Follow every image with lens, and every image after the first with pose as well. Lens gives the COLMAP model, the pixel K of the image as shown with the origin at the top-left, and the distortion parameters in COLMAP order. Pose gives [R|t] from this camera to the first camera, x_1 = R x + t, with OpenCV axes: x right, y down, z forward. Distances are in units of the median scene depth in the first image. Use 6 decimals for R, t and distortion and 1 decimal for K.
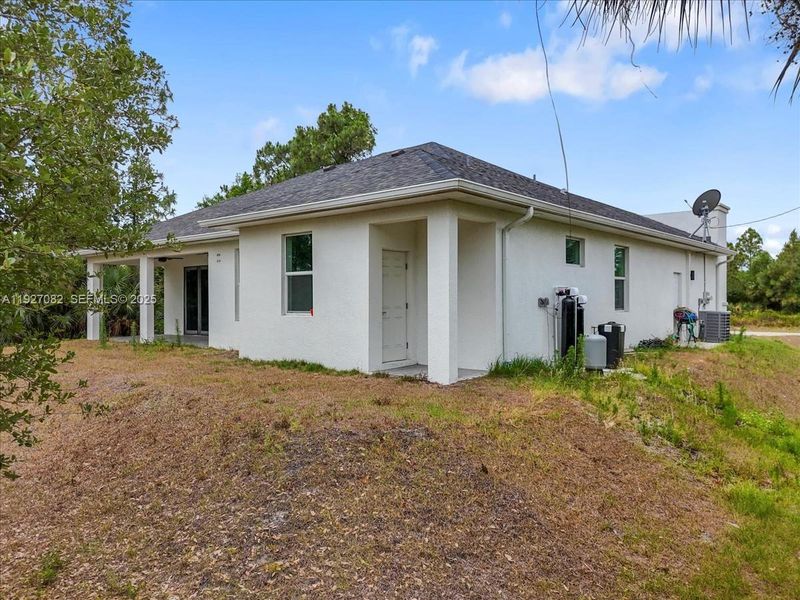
lens RADIAL K [[597.9, 0, 400.0], [0, 597.9, 300.0], [0, 0, 1]] dist [0.033762, -0.001626]
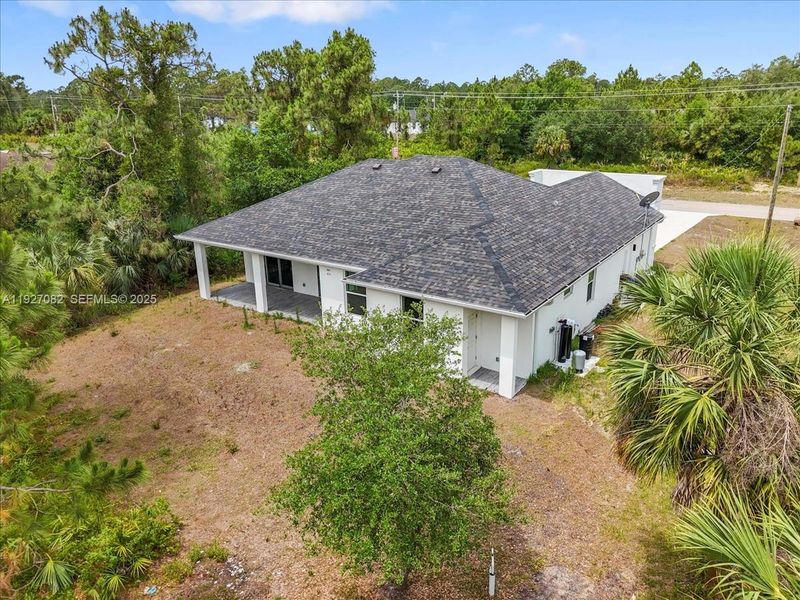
lens RADIAL K [[597.9, 0, 400.0], [0, 597.9, 300.0], [0, 0, 1]] dist [0.033762, -0.001626]
pose [[0.994791, -0.023936, 0.099083, -0.097823], [-0.007191, 0.953136, 0.302458, -0.158772], [-0.101679, -0.301595, 0.947999, -0.153604]]
